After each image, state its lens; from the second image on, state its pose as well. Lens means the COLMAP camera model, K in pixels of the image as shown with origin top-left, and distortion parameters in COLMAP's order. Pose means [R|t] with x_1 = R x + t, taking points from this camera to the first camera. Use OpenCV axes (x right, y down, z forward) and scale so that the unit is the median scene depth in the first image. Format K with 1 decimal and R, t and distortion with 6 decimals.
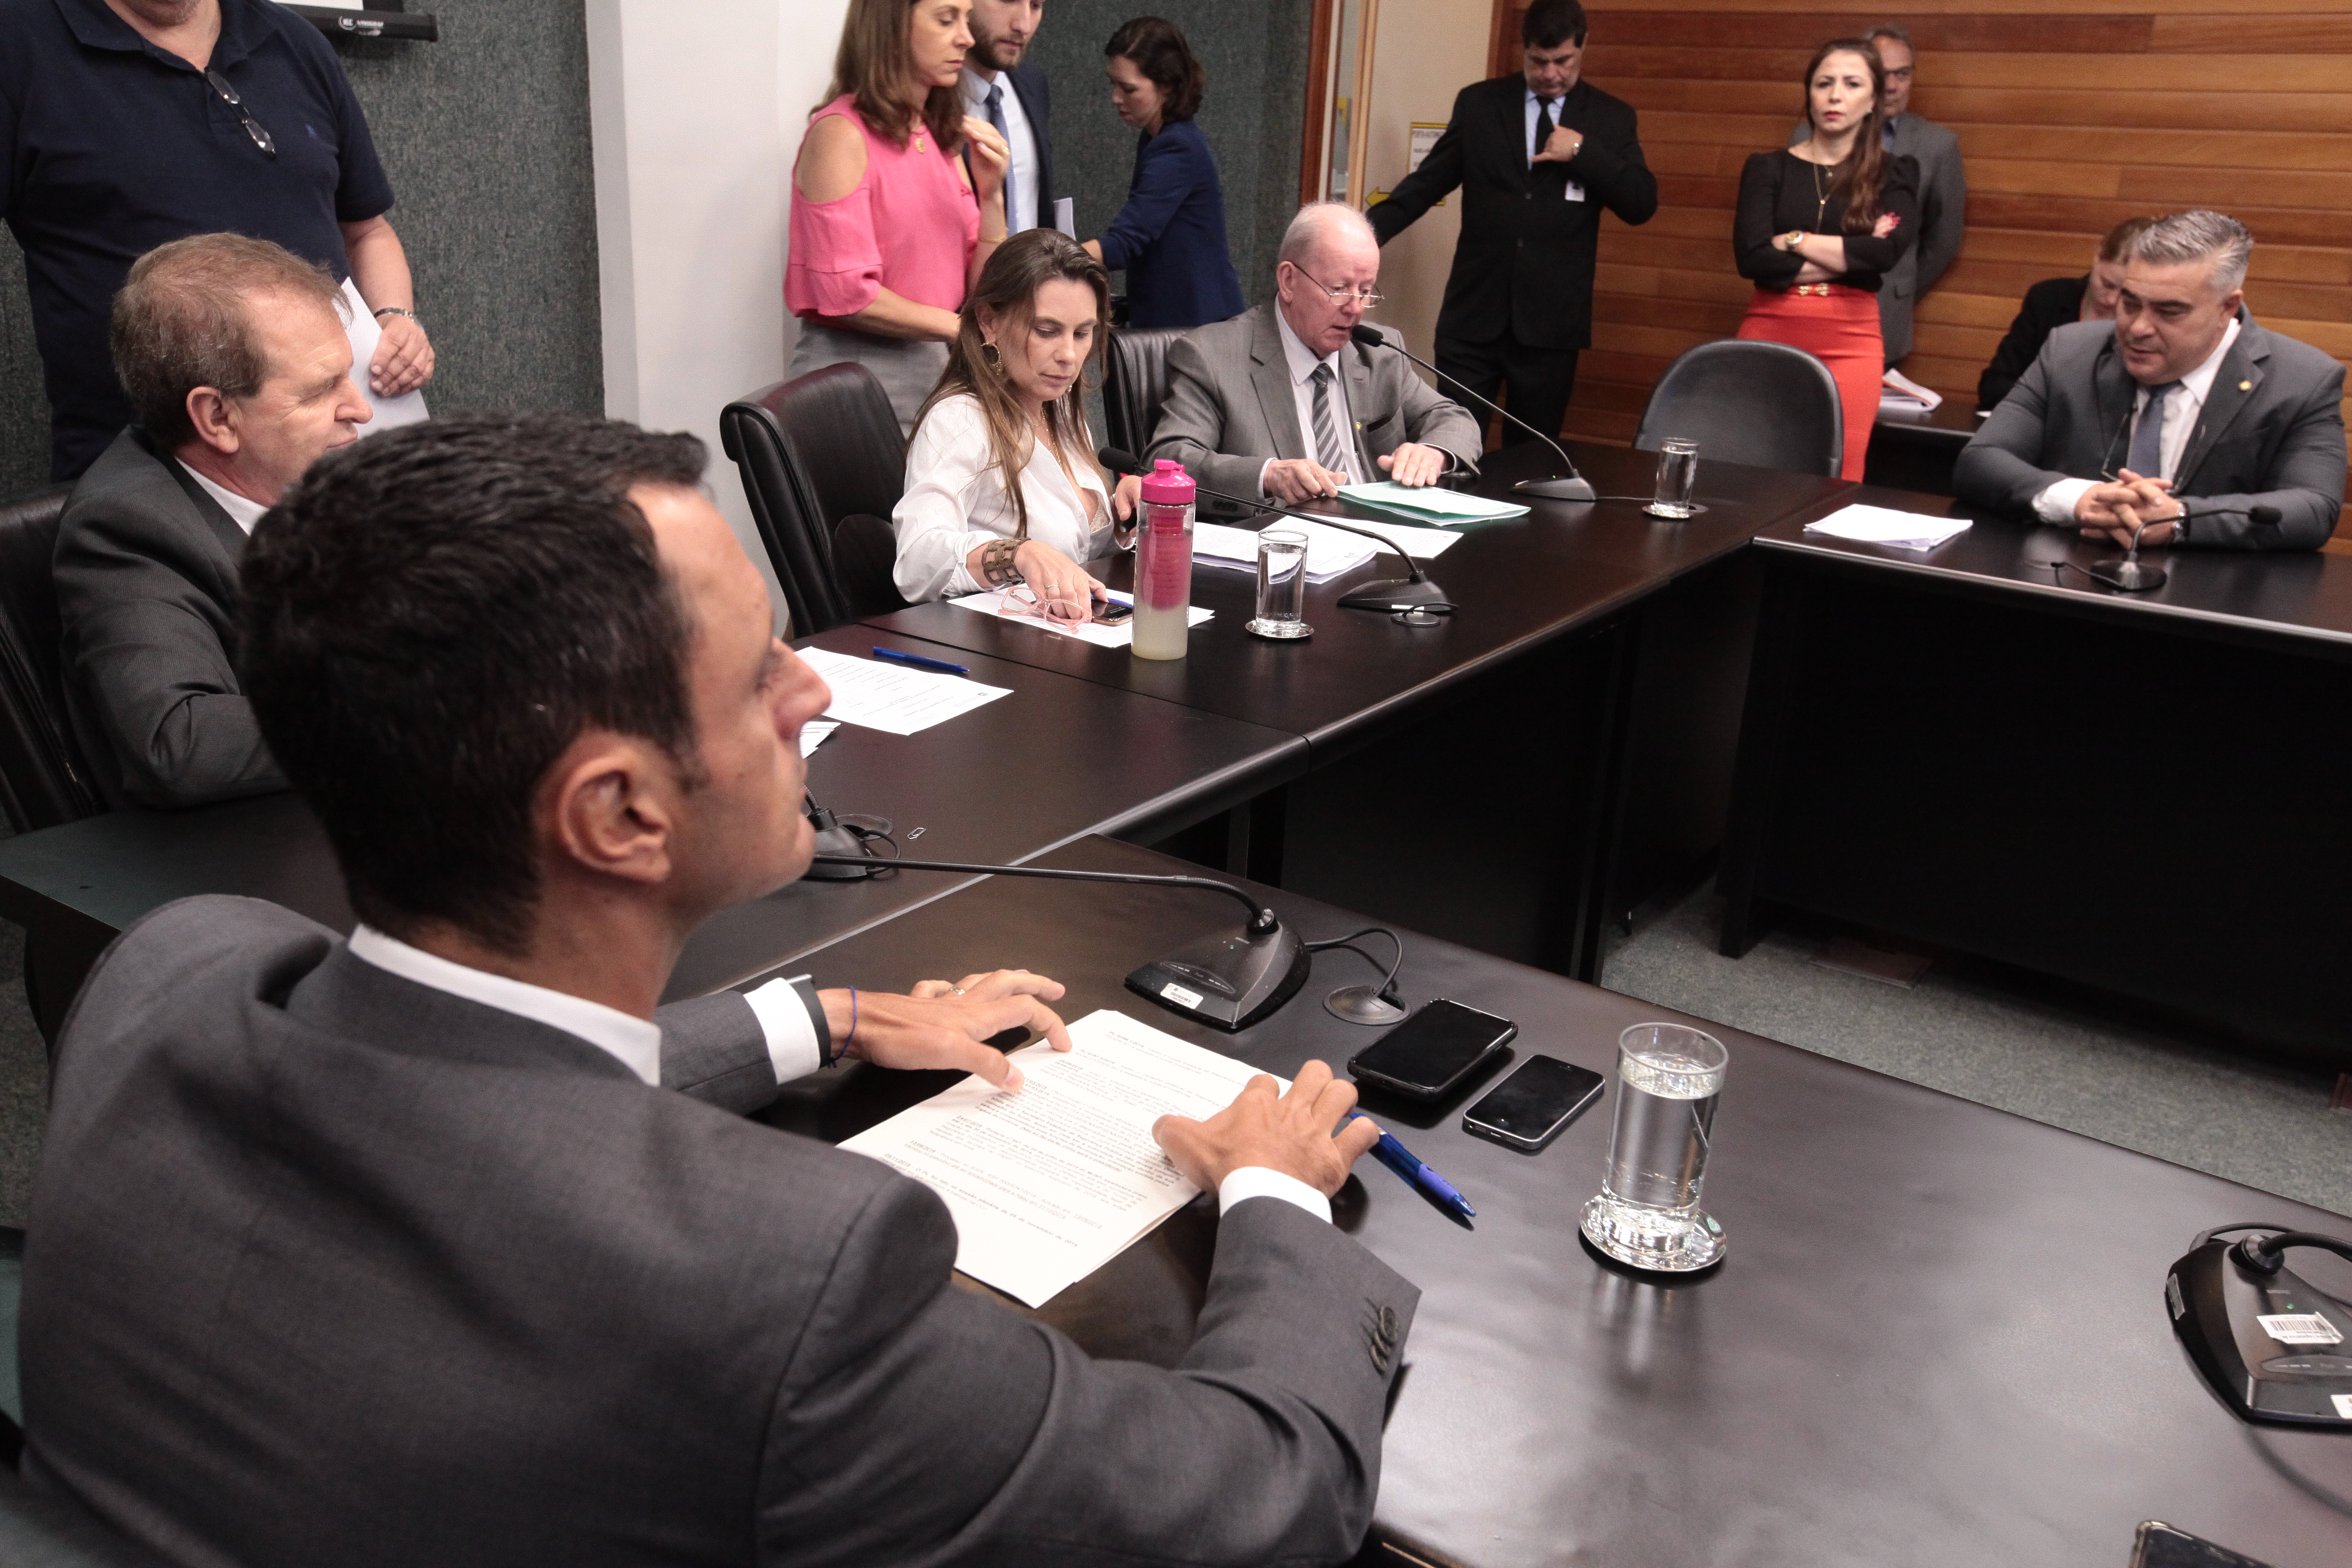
lens RADIAL K [[1925.6, 0, 1172.7], [0, 1925.6, 805.1], [0, 0, 1]] dist [0.031285, 0.021616]
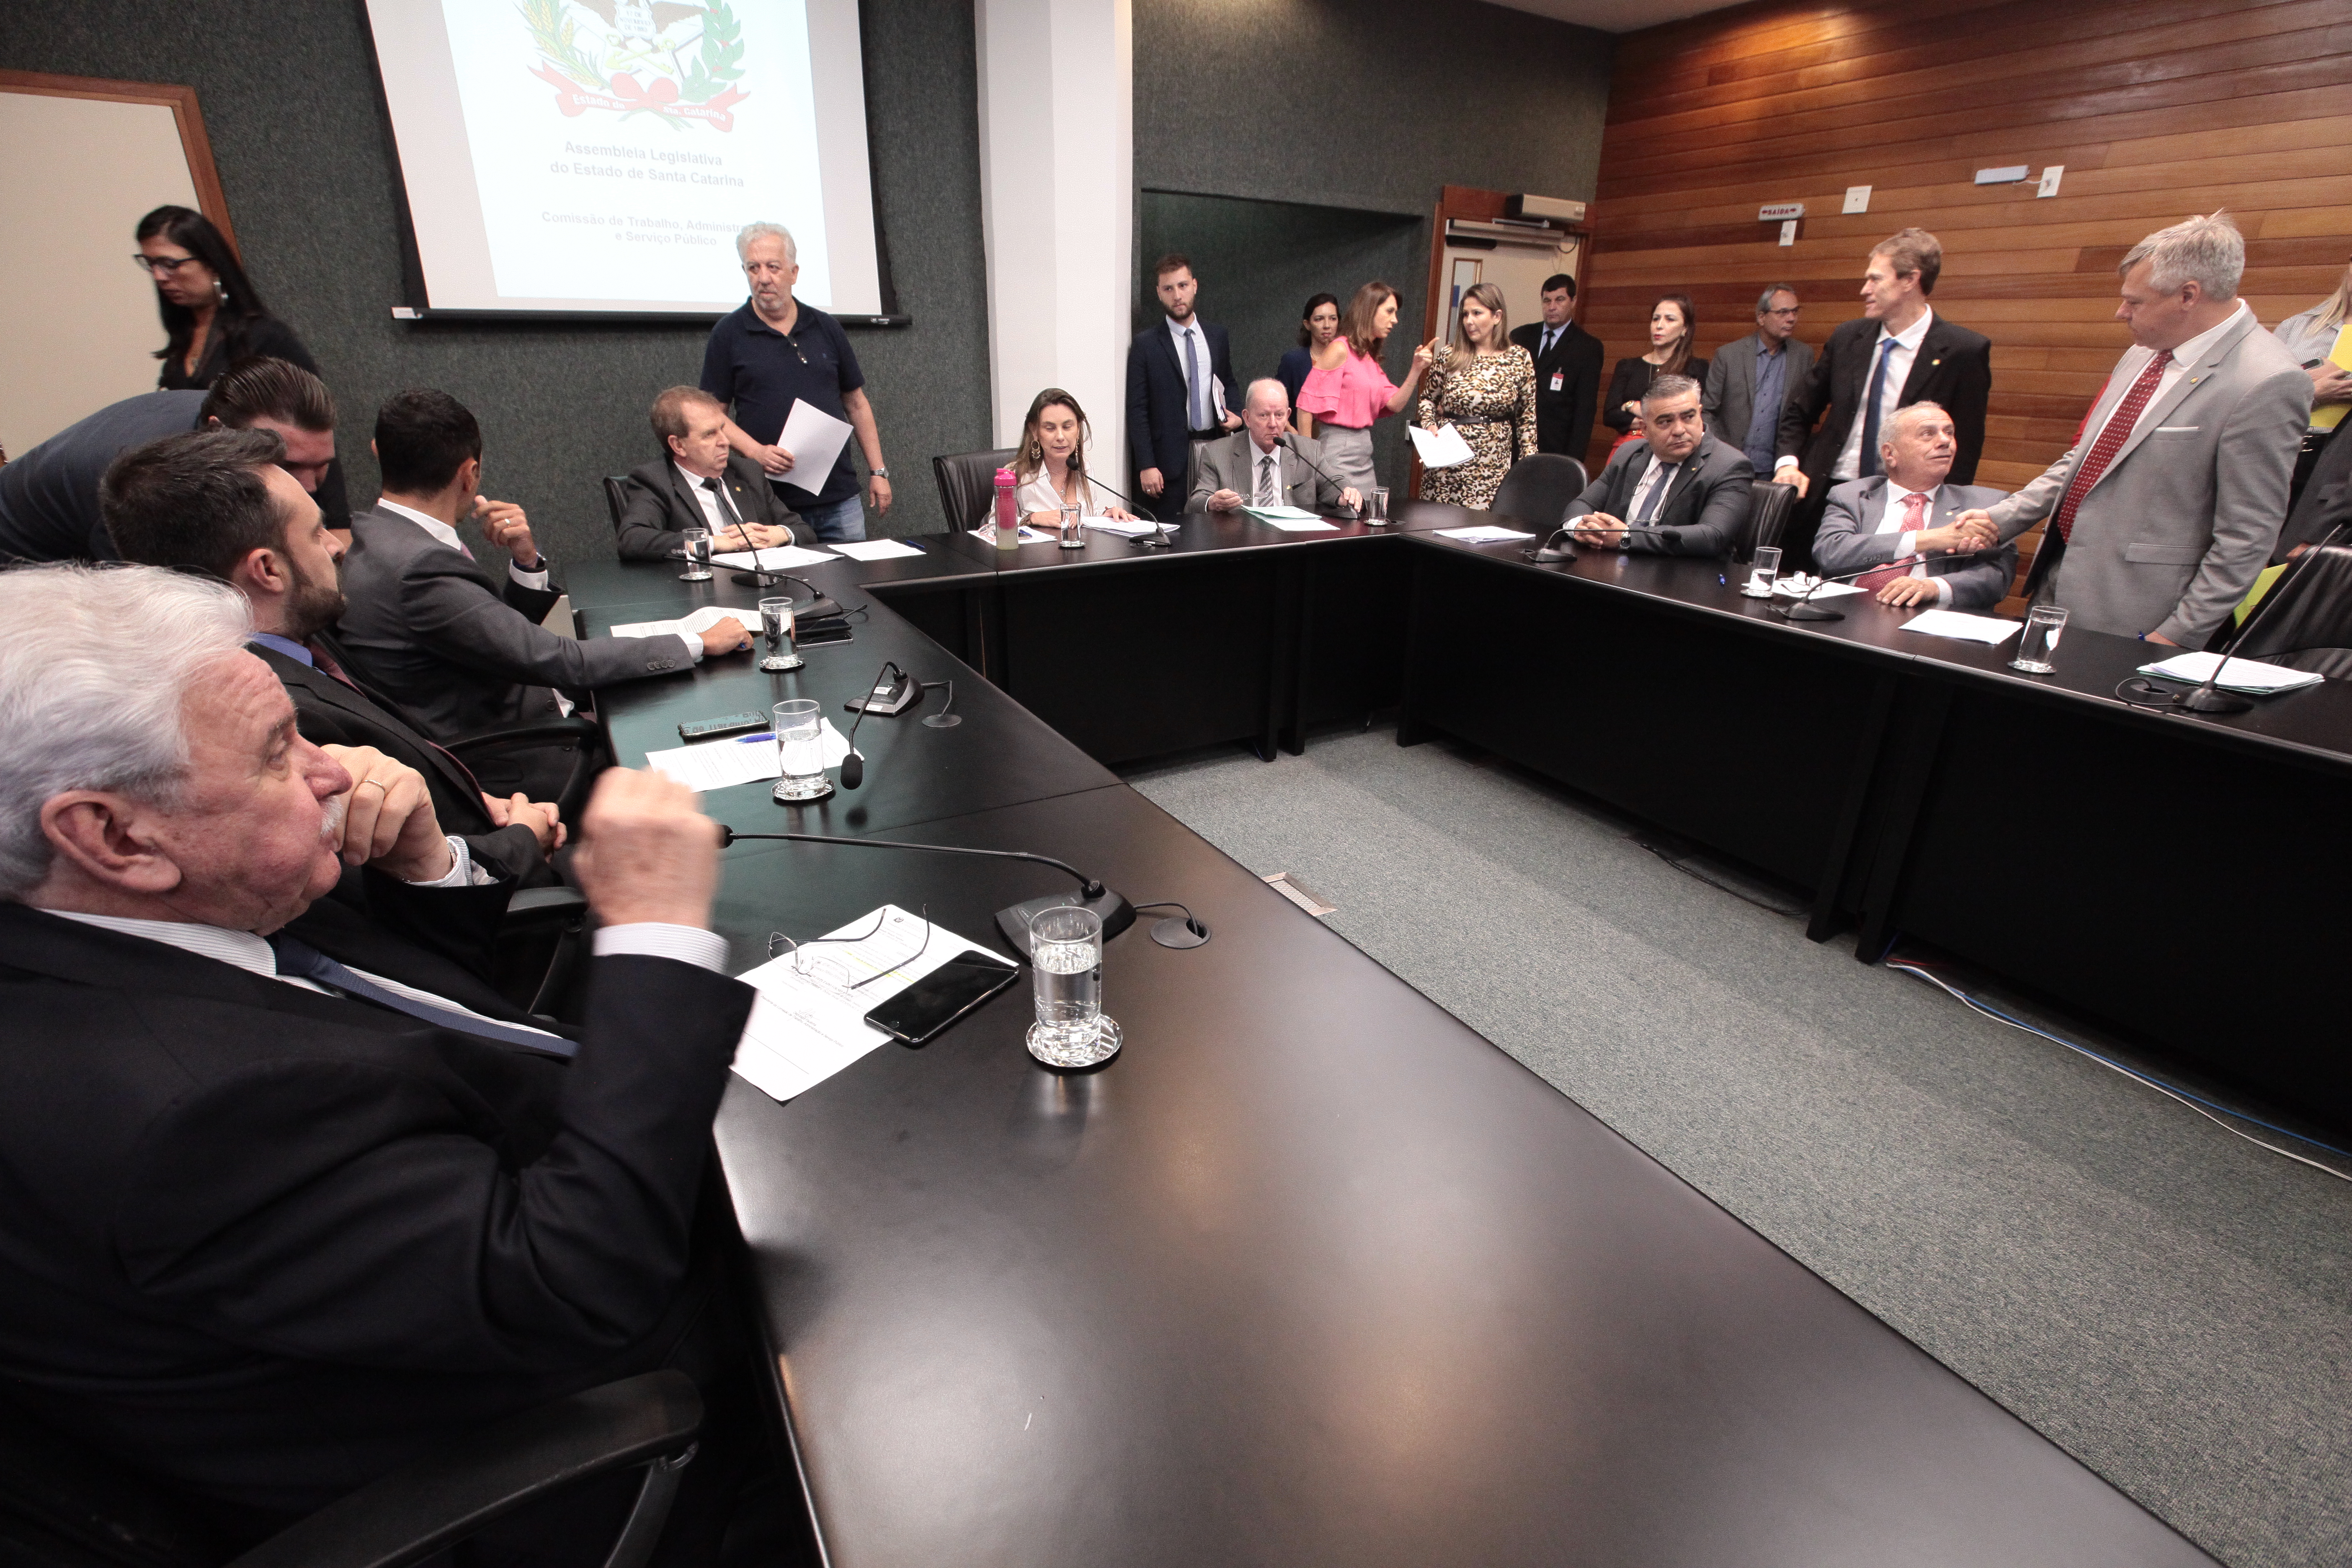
lens RADIAL K [[1066.6, 0, 1167.6], [0, 1066.6, 785.5], [0, 0, 1]] dist [-0.030720, 0.007172]
pose [[0.906692, 0.129512, -0.401417, 0.541103], [-0.117387, 0.991575, 0.054773, 0.089684], [0.405129, -0.002541, 0.914256, -0.133225]]
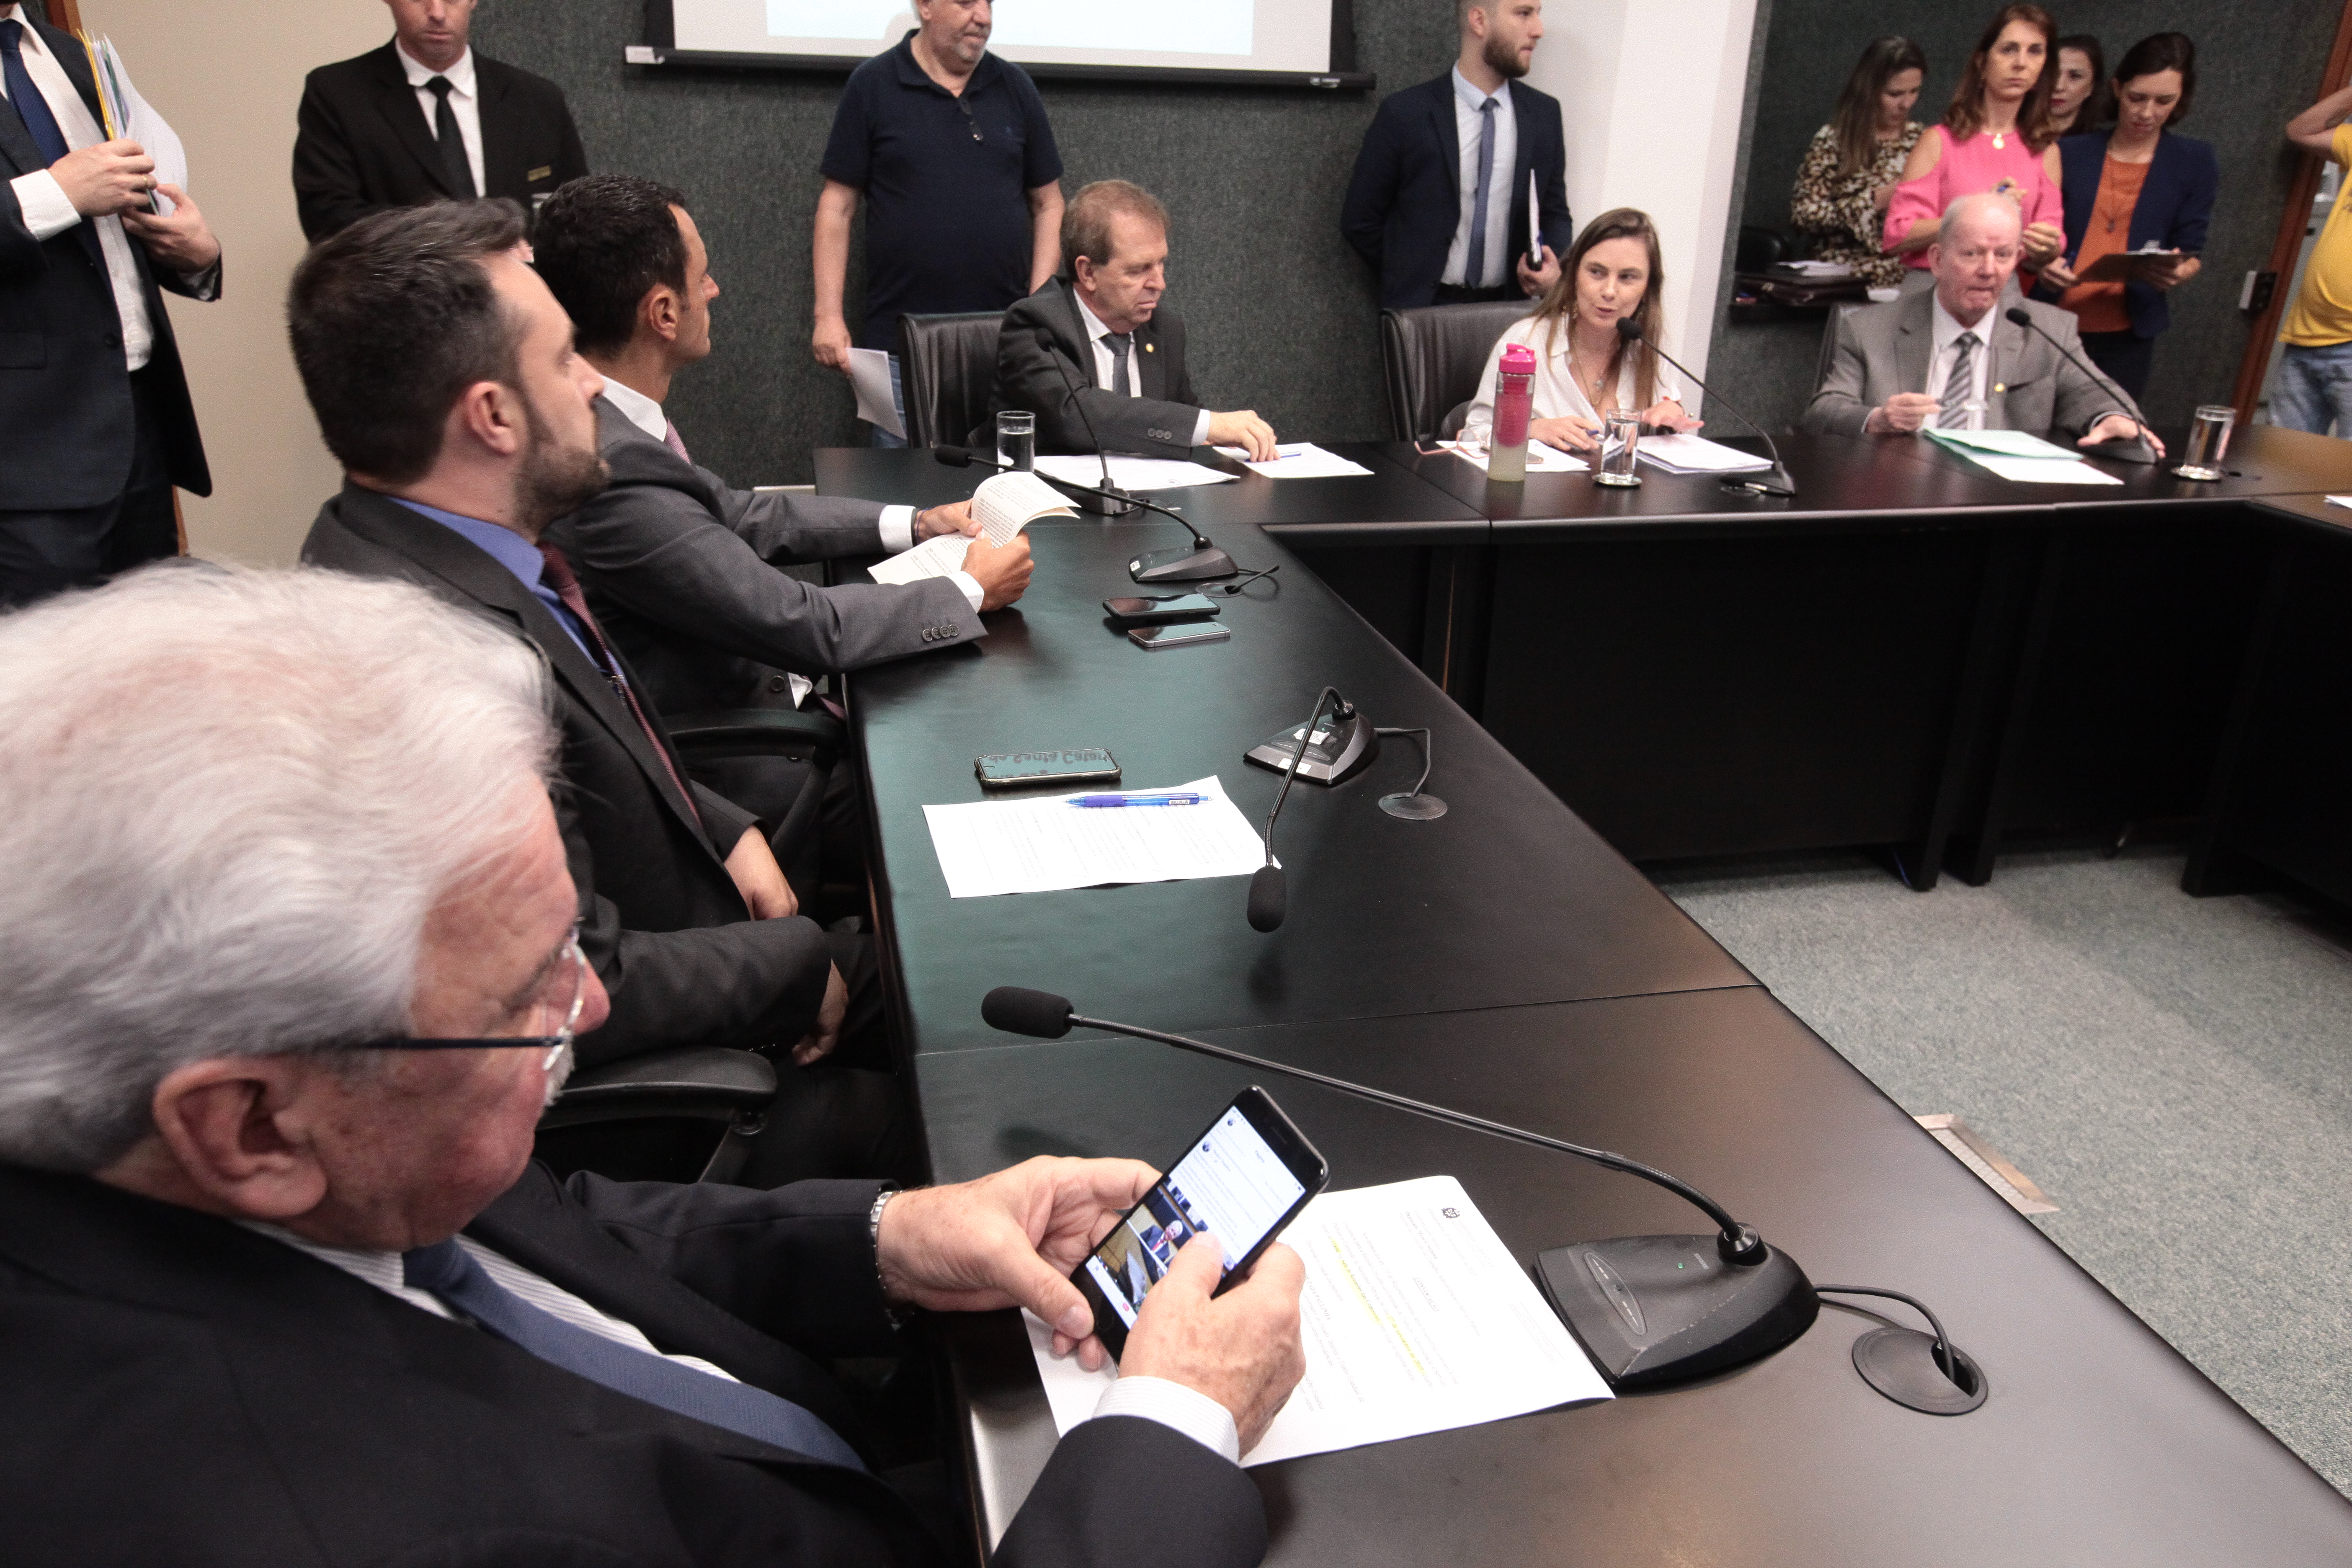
lens RADIAL K [[1709.9, 0, 1182.3], [0, 1709.9, 789.0], [0, 0, 1]] dist [0.011507, 0.015891]
pose [[0.742177, 0.225356, -0.631180, 0.482526], [-0.225437, 0.970839, 0.081546, 0.071944], [0.631151, 0.081769, 0.771338, -0.108443]]
